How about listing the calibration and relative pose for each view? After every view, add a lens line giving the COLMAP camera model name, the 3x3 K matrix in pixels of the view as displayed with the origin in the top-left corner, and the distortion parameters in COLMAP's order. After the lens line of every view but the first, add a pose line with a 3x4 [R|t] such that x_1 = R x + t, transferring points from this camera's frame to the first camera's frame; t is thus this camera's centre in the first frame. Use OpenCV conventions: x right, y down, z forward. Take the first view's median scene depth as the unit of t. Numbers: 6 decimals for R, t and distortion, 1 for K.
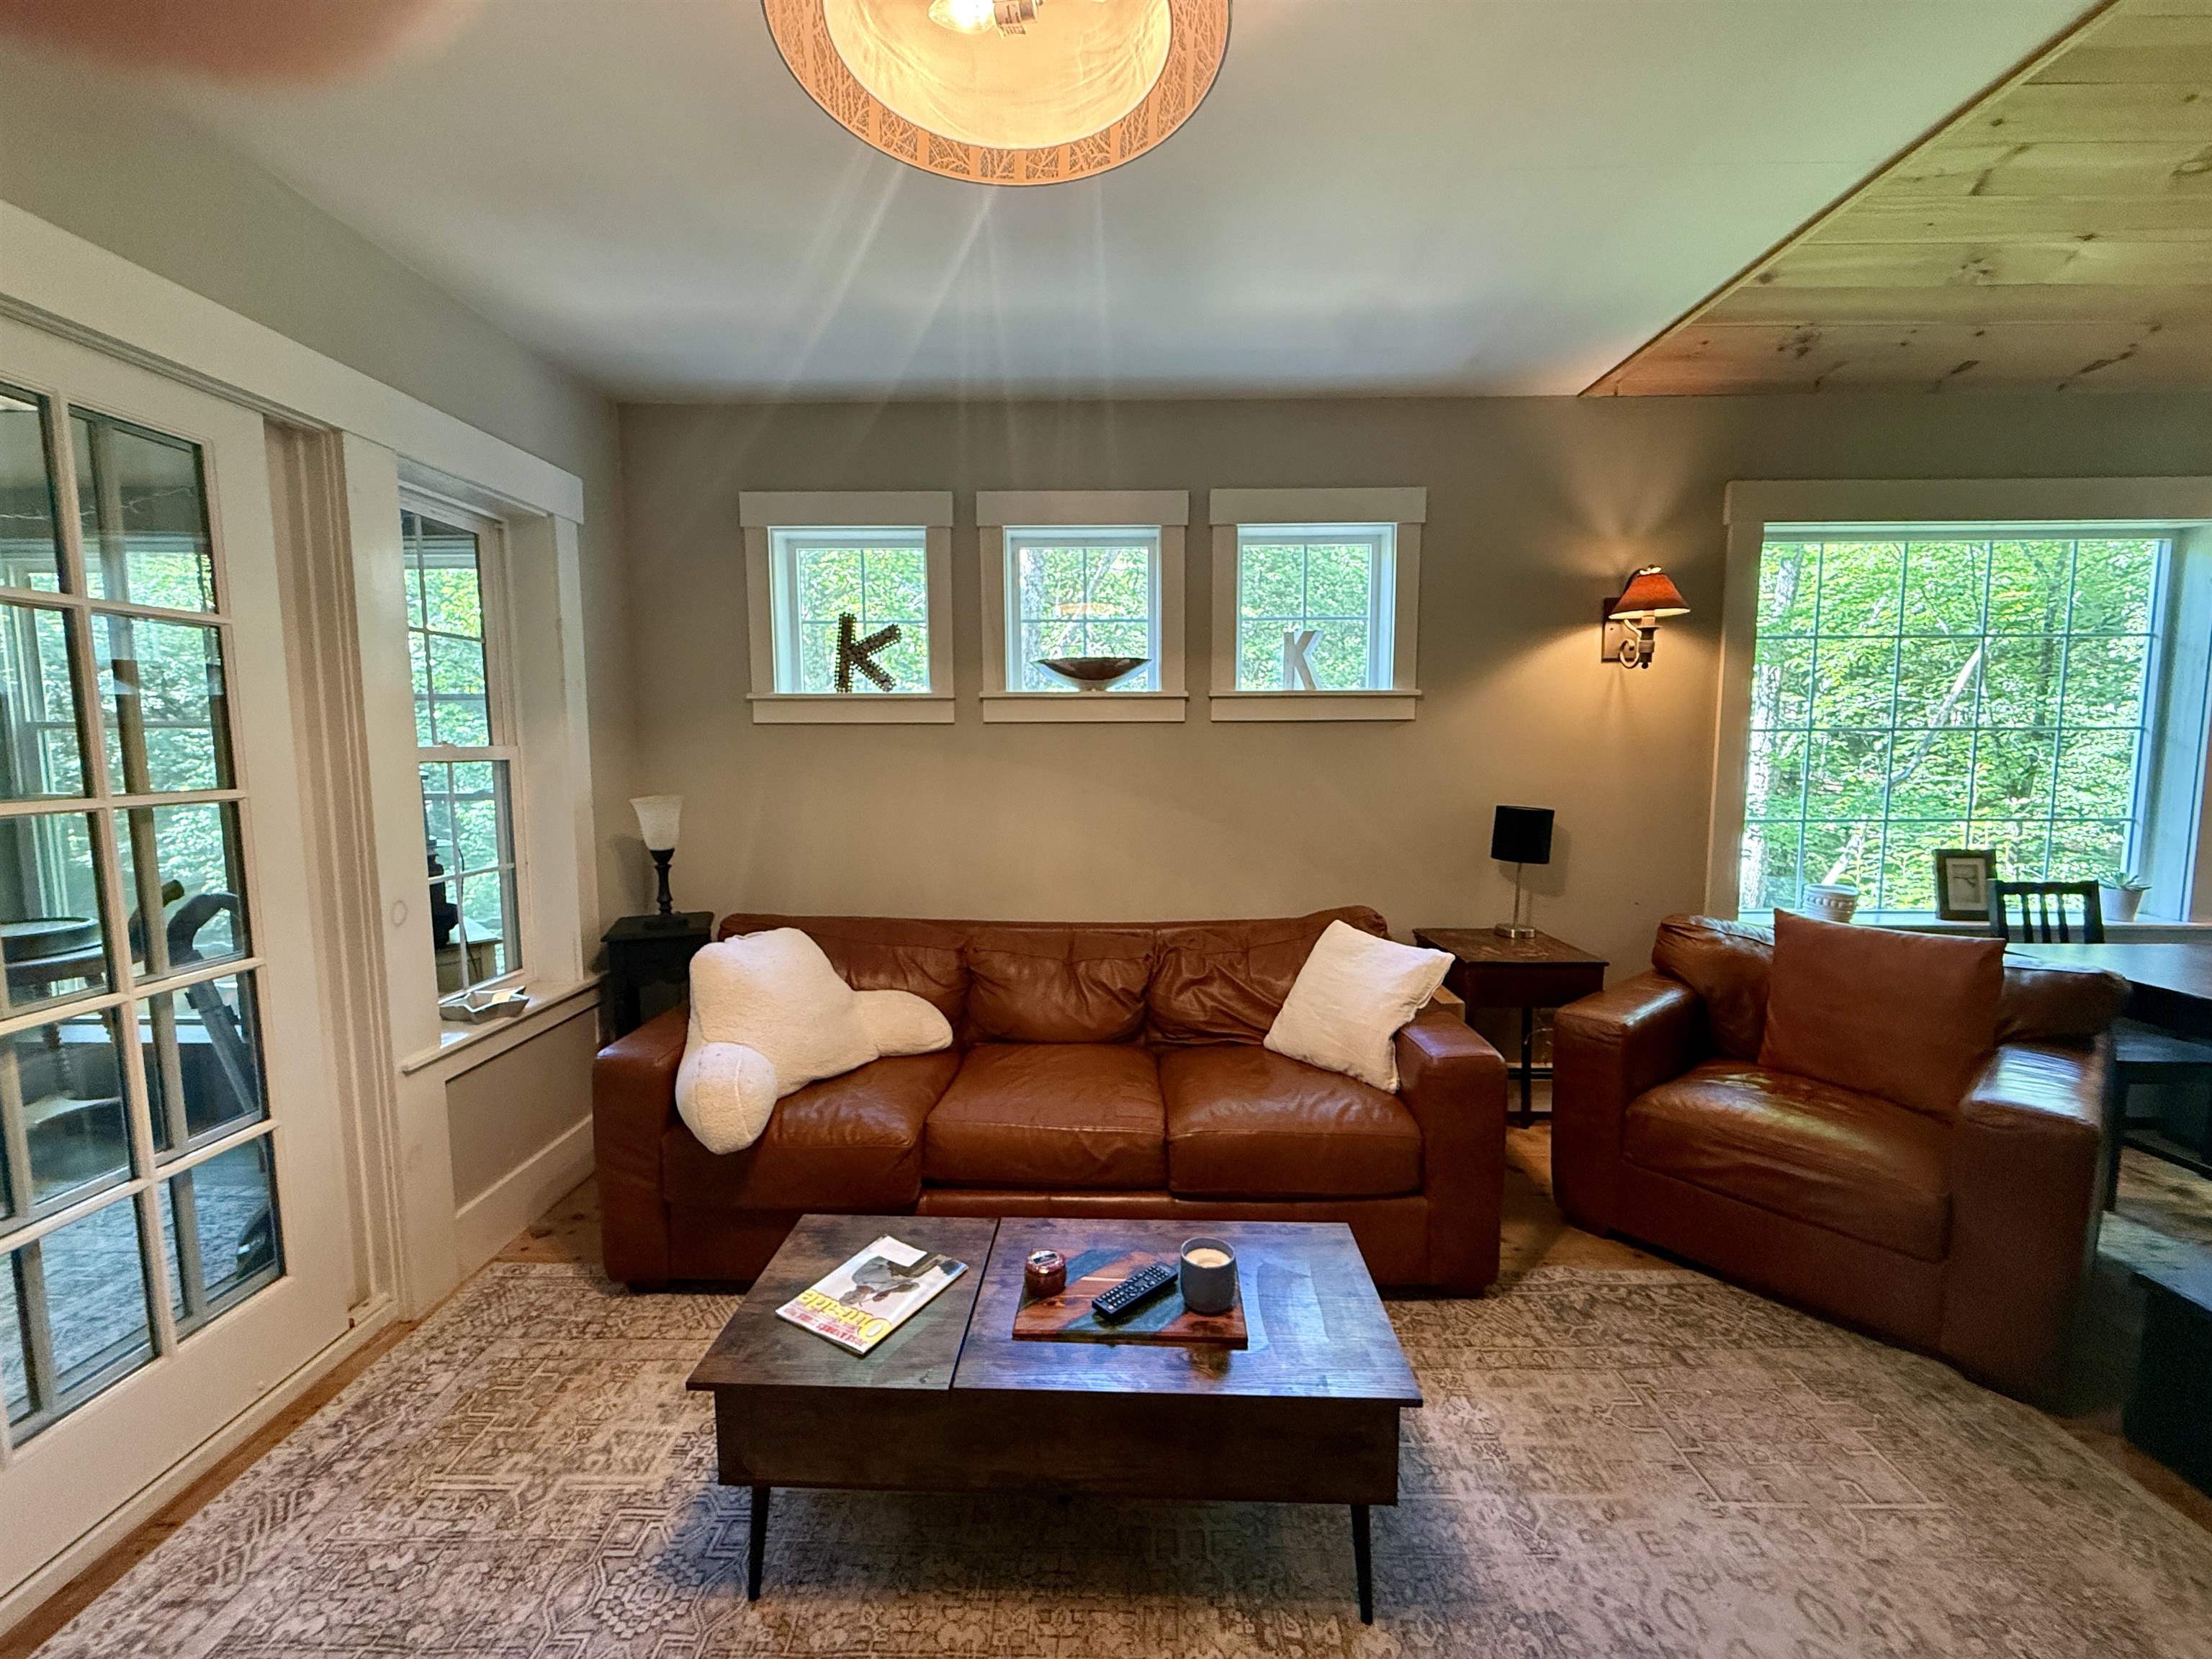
lens RADIAL K [[881.8, 0, 1100.9], [0, 881.8, 825.5], [0, 0, 1]] dist [-0.000841, 0.000215]
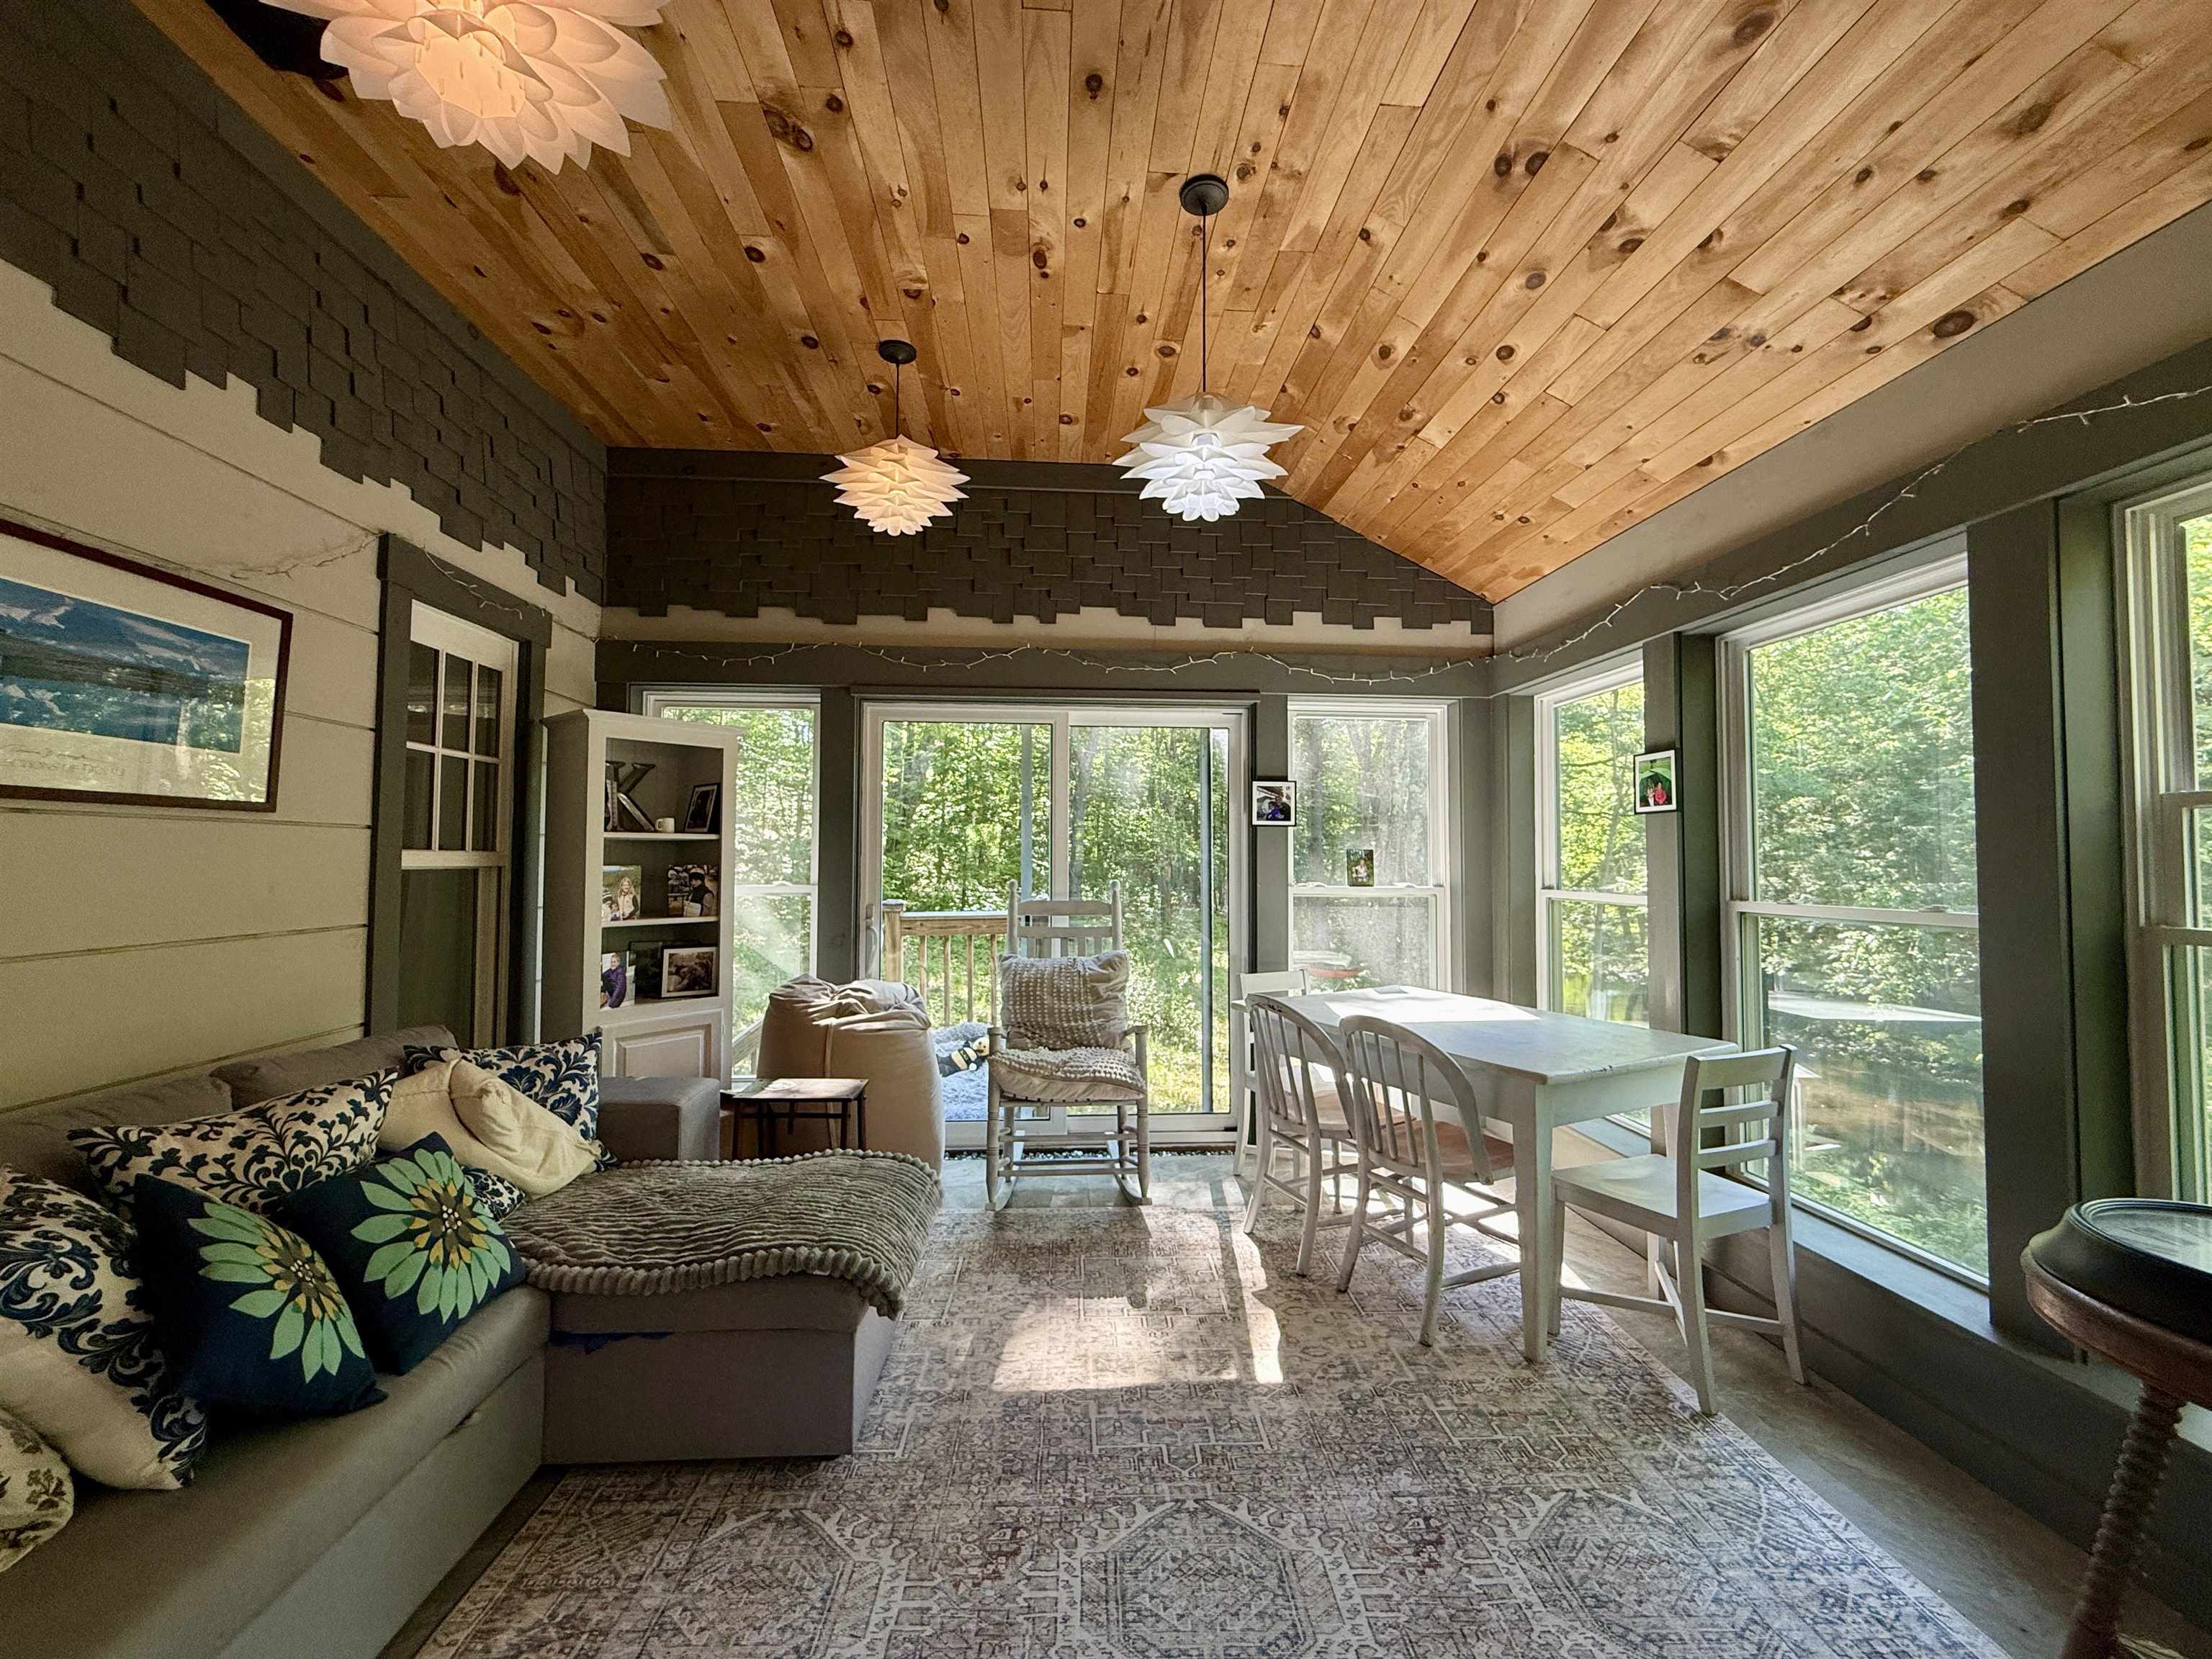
lens RADIAL K [[881.8, 0, 1100.9], [0, 881.8, 825.5], [0, 0, 1]] dist [-0.000841, 0.000215]
pose [[0.086496, -0.036669, -0.995577, -0.953079], [-0.104073, 0.993522, -0.045636, -0.008482], [0.990801, 0.107560, 0.082119, 0.405217]]
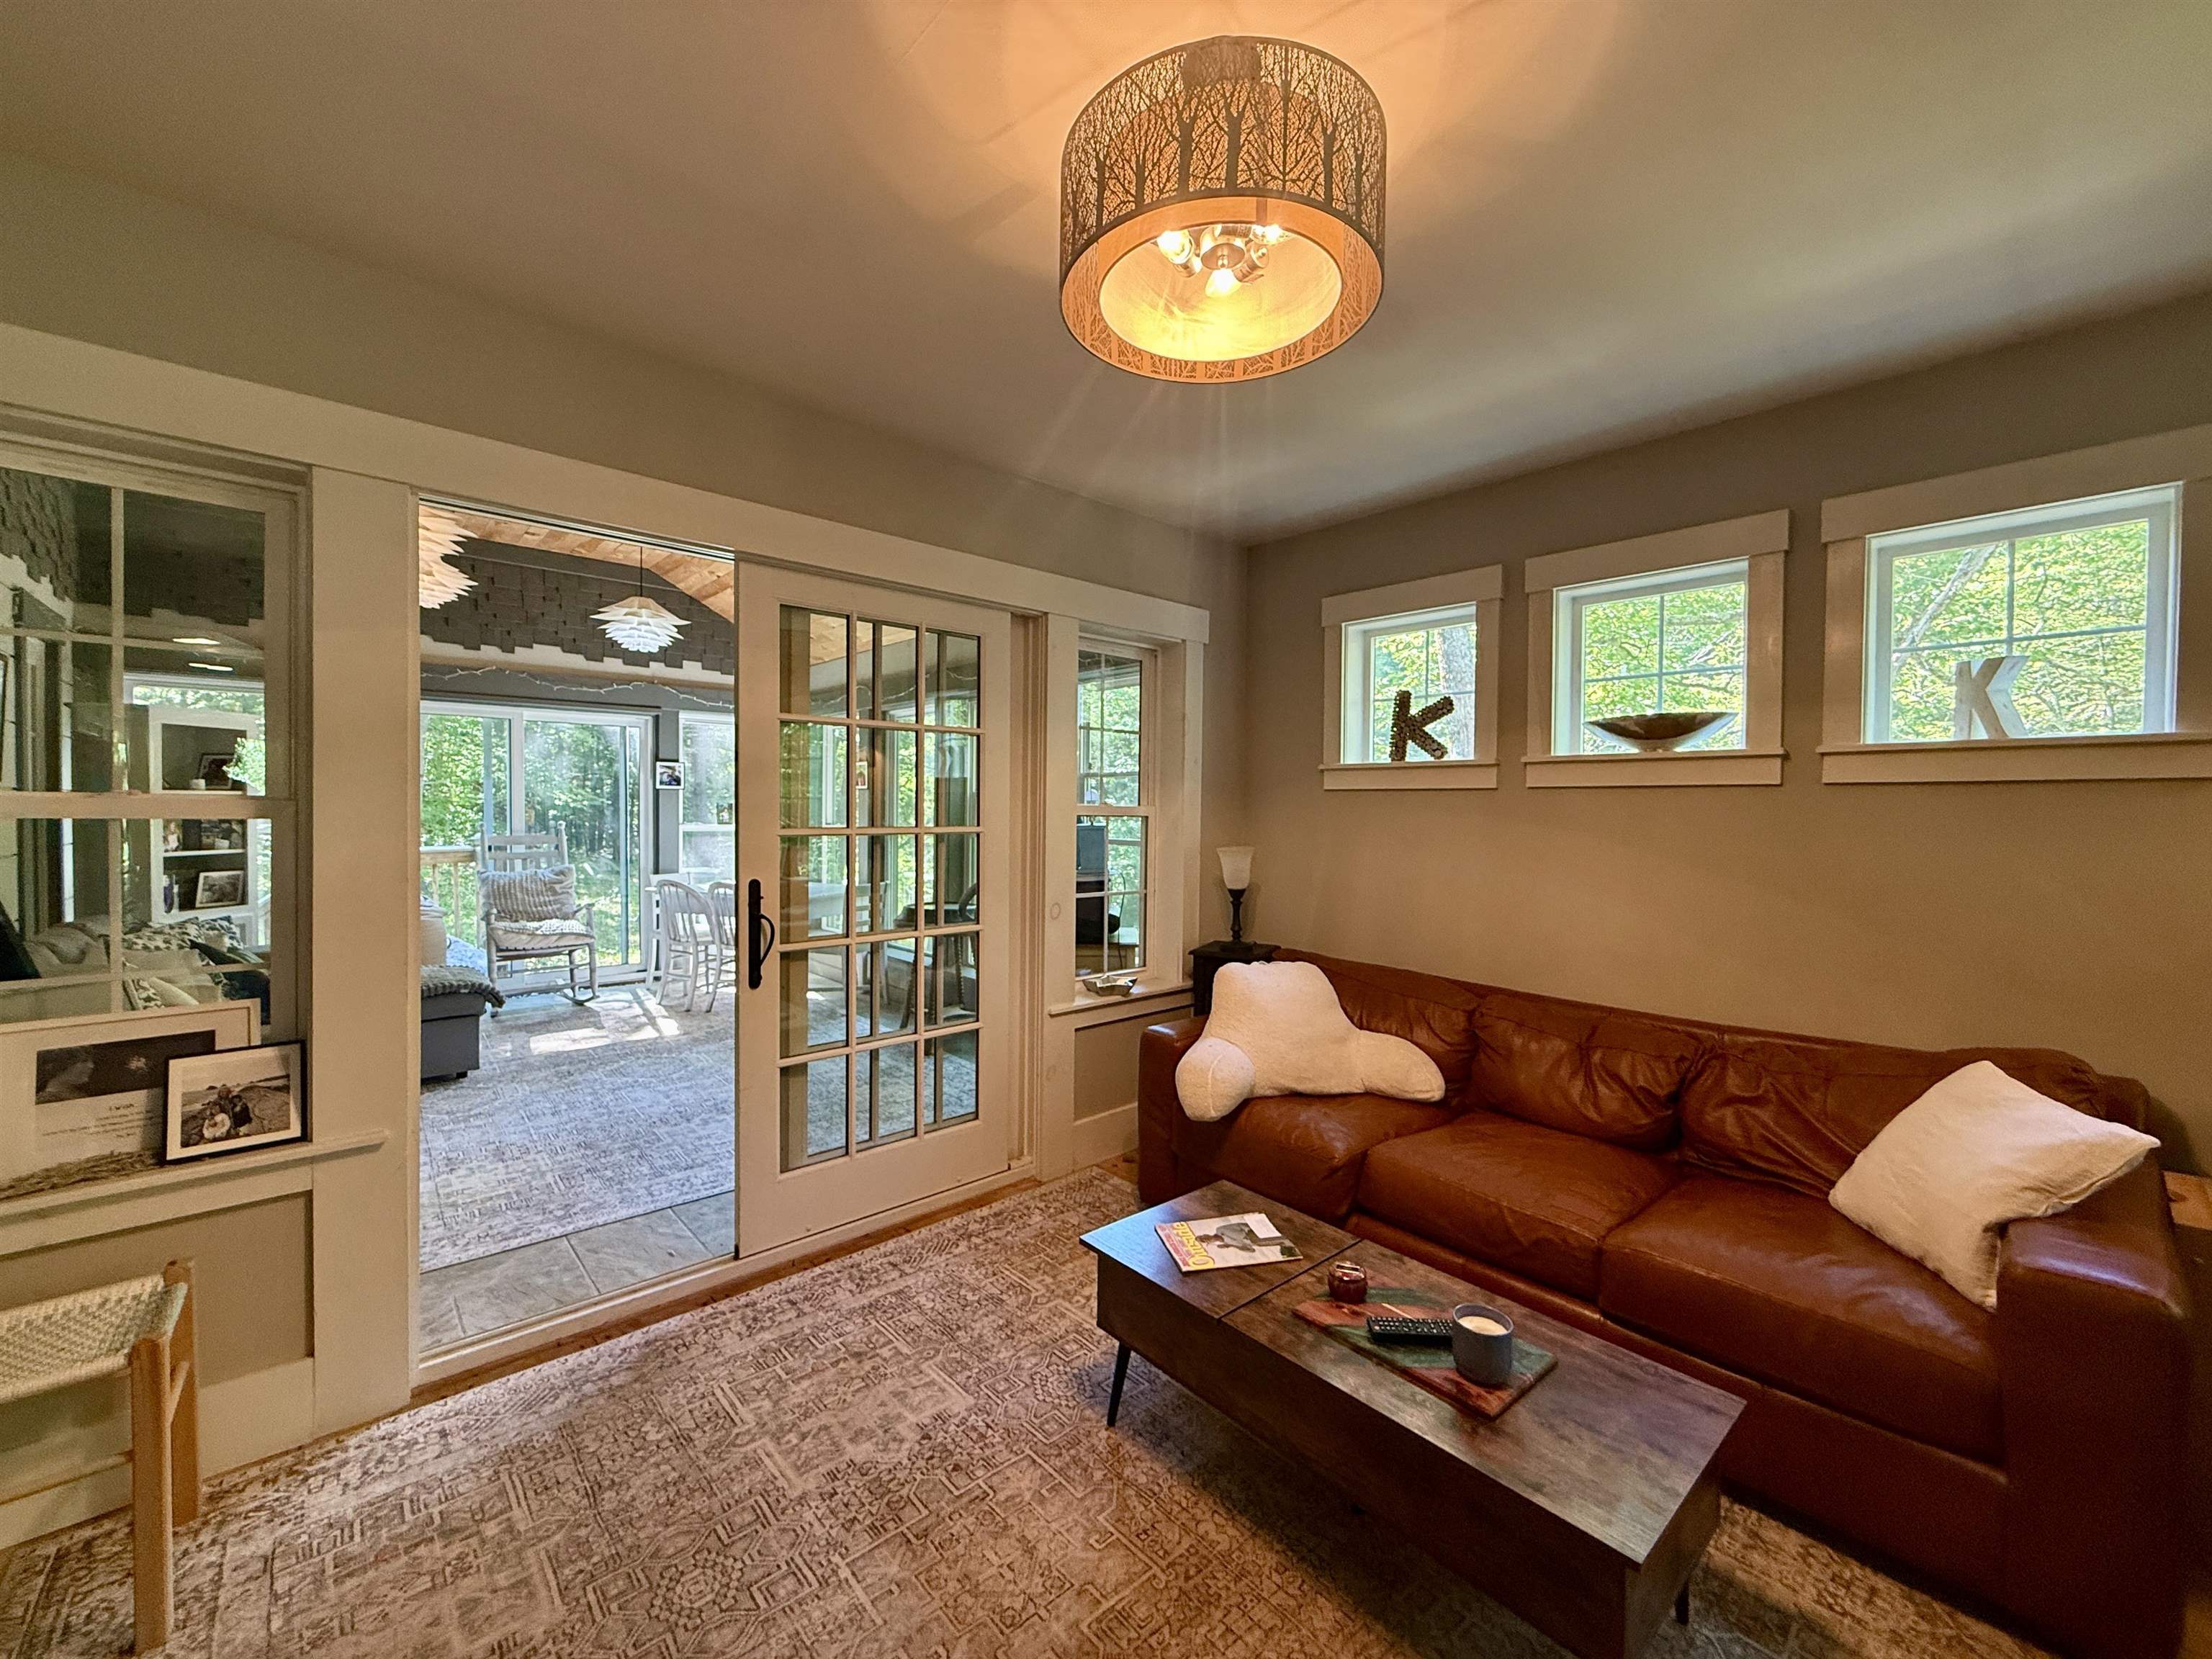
lens RADIAL K [[881.8, 0, 1100.9], [0, 881.8, 825.5], [0, 0, 1]] dist [-0.000841, 0.000215]
pose [[0.683204, 0.023027, -0.729864, 0.311176], [-0.083378, 0.995426, -0.046642, 0.012565], [0.725452, 0.092720, 0.681999, -0.012152]]
